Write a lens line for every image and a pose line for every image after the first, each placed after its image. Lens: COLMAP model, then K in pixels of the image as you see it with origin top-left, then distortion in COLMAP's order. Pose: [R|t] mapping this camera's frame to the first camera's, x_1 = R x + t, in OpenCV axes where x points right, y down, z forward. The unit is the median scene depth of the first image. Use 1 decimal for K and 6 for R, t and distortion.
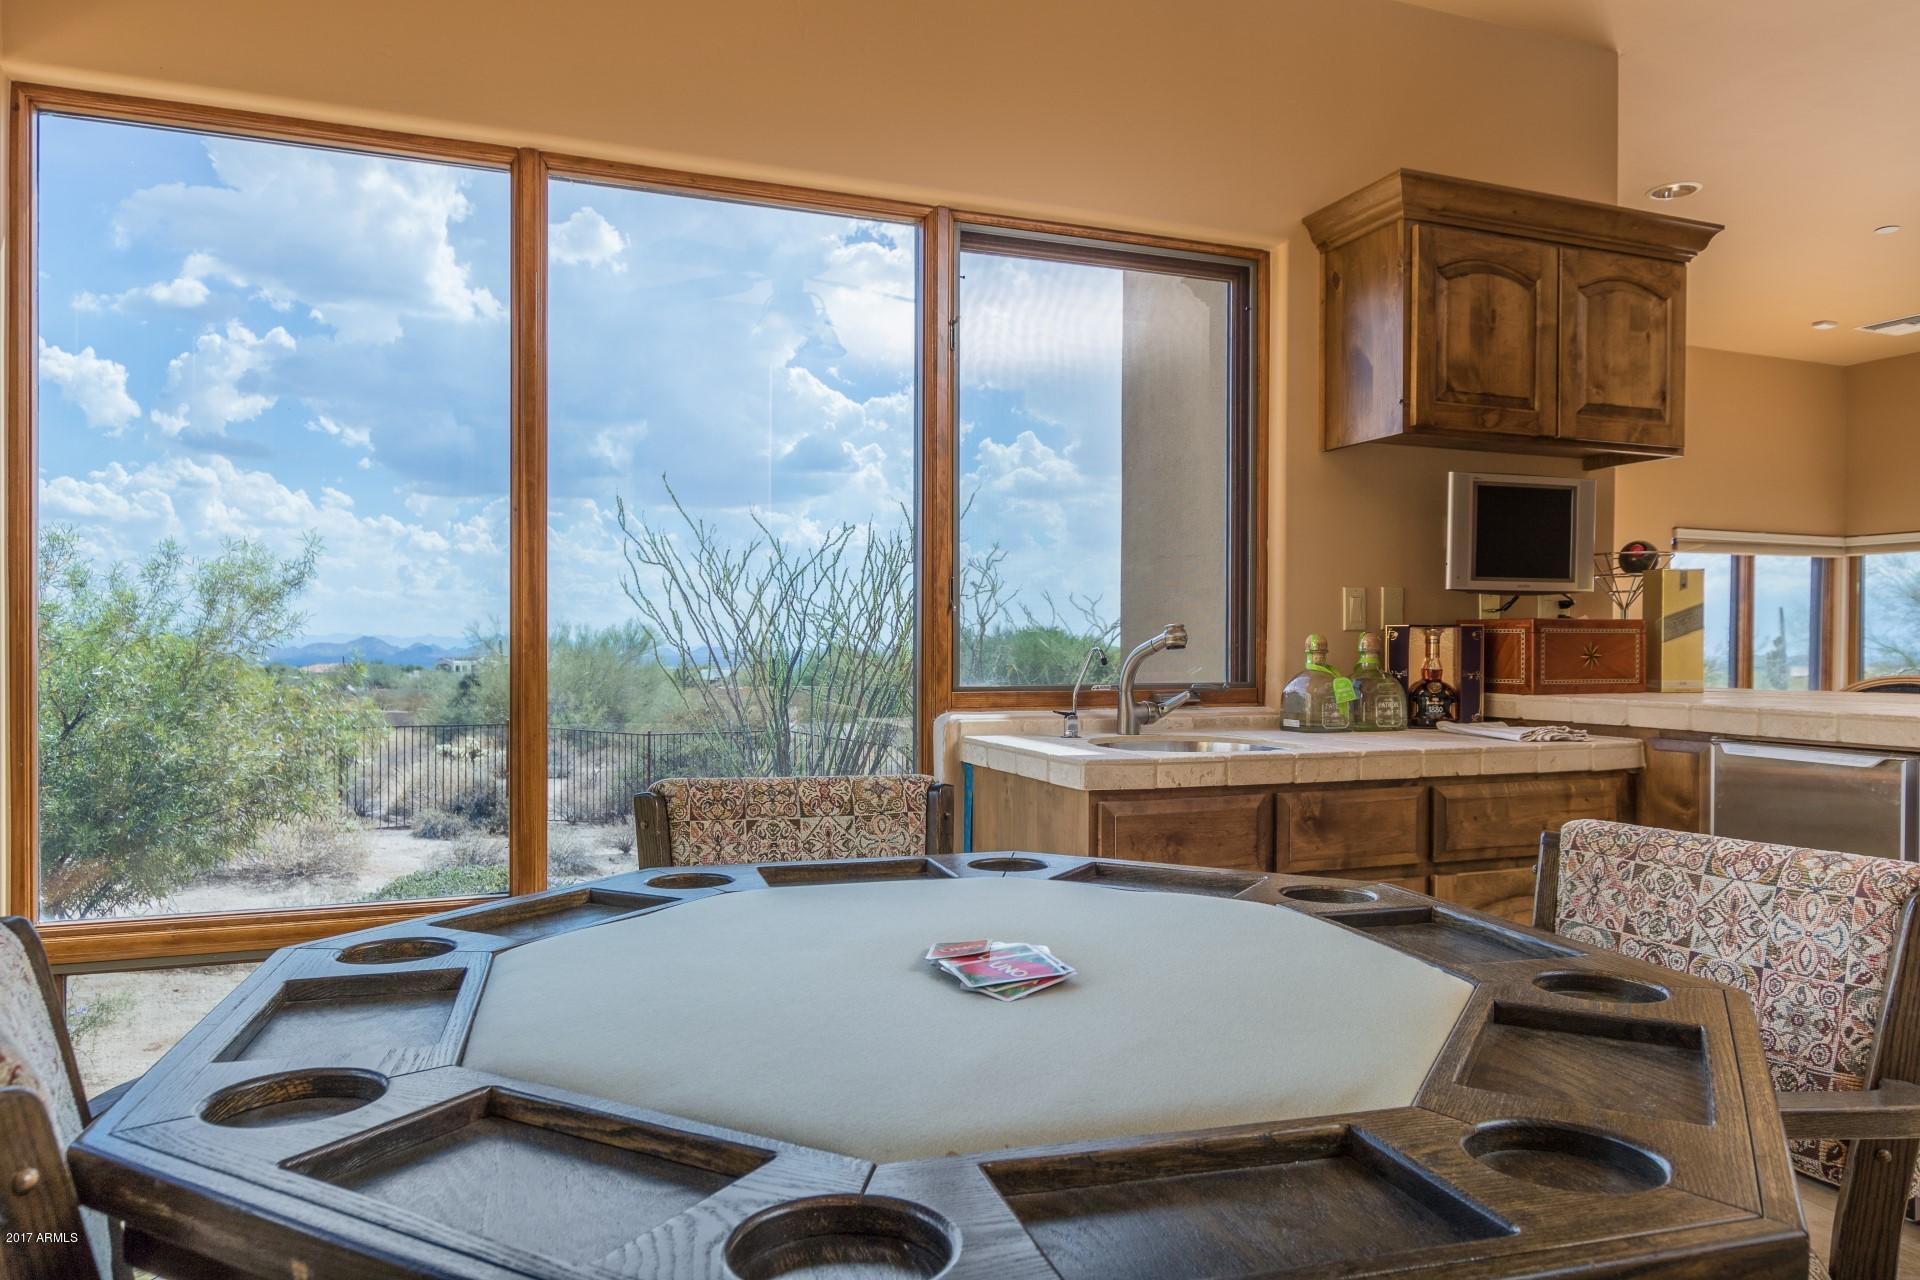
lens RADIAL K [[1319.9, 0, 960.7], [0, 1319.9, 649.2], [0, 0, 1]] dist [-0.000549, -0.000376]
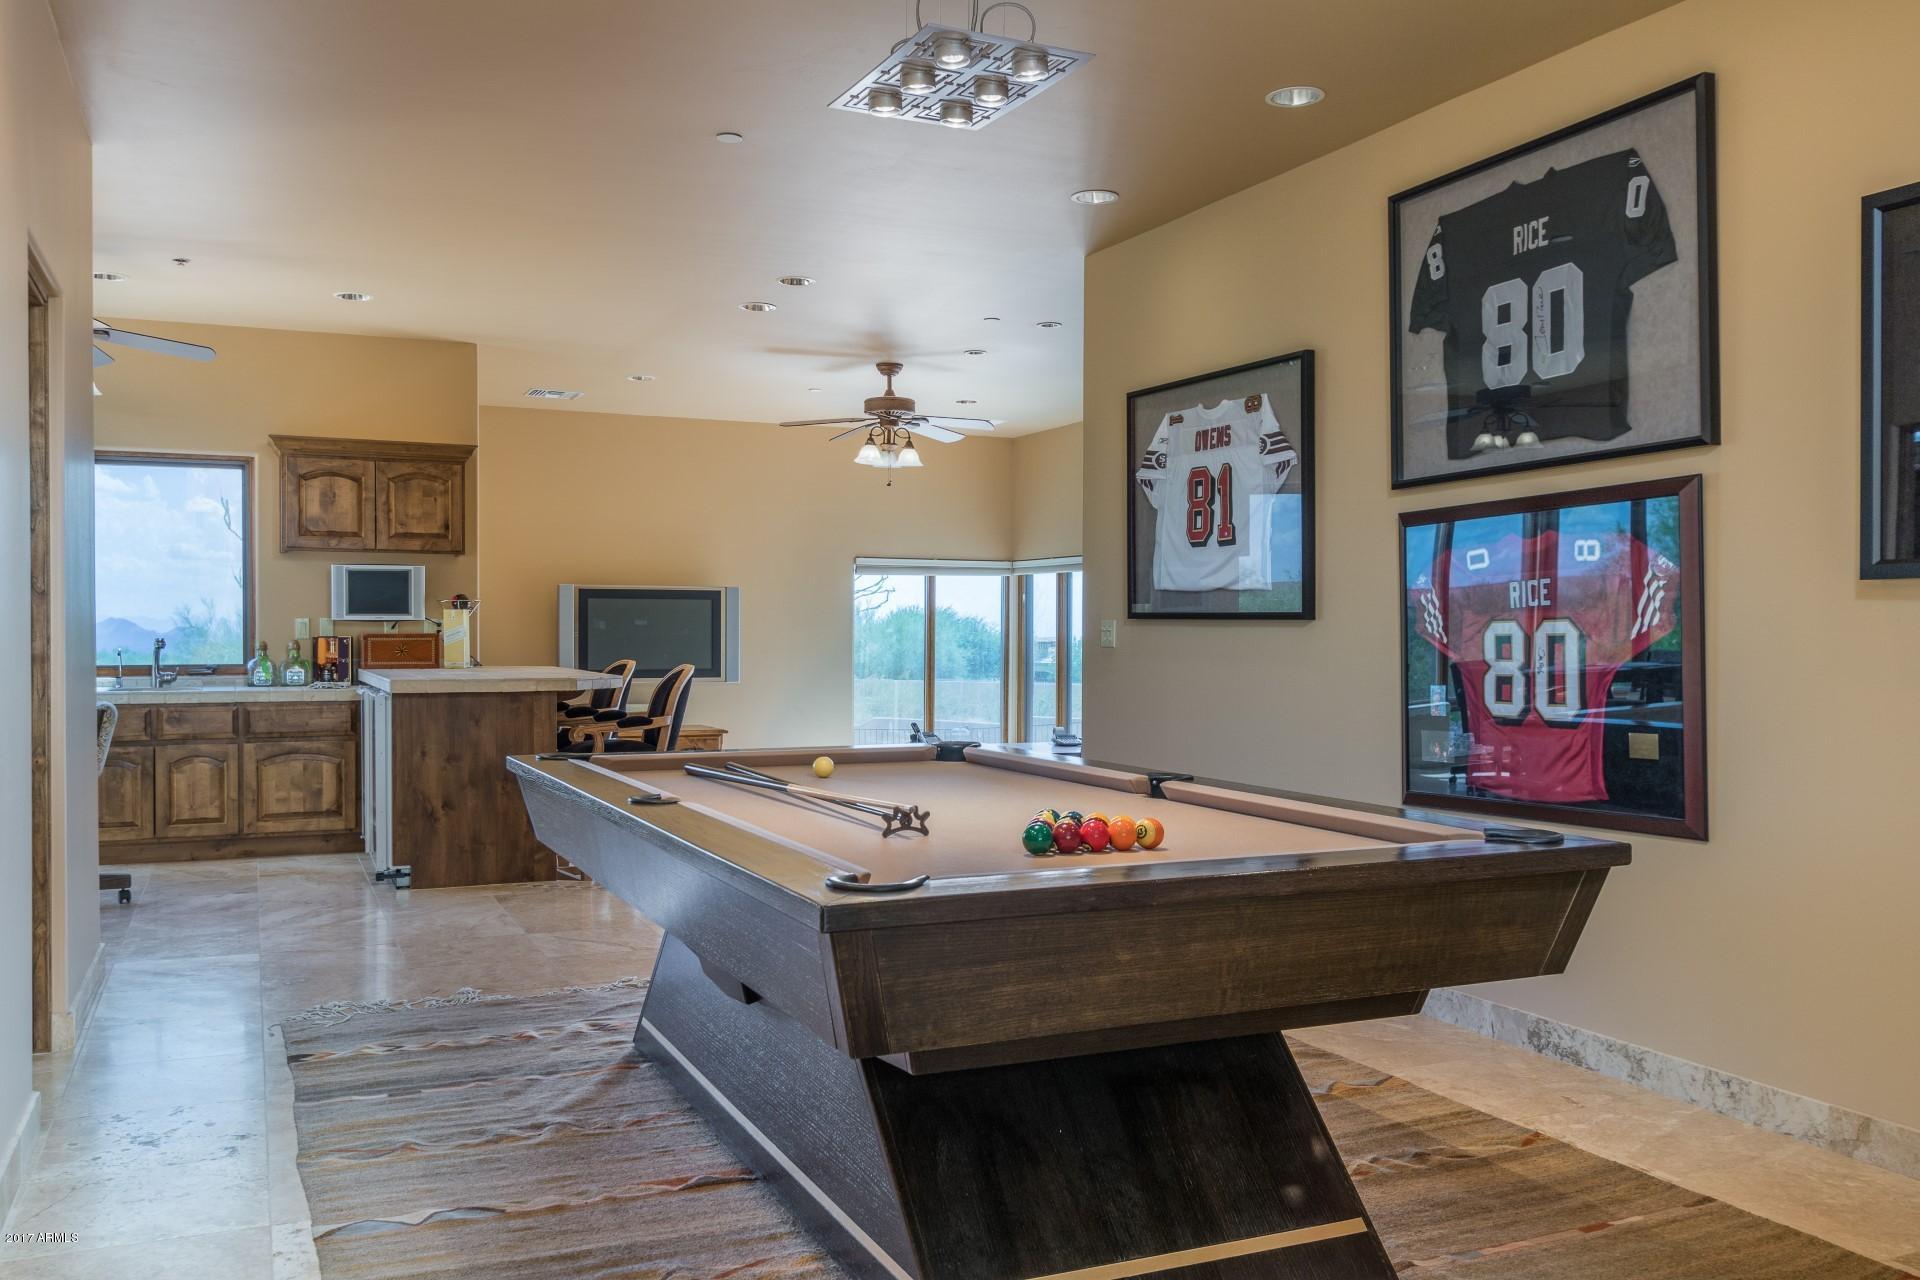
lens RADIAL K [[1596.9, 0, 959.9], [0, 1596.9, 635.1], [0, 0, 1]] dist [-0.008119, -0.001704]
pose [[0.995502, -0.002830, 0.094701, 1.122752], [0.002940, 0.999995, -0.001016, -0.014851], [-0.094698, 0.001290, 0.995505, -1.635935]]
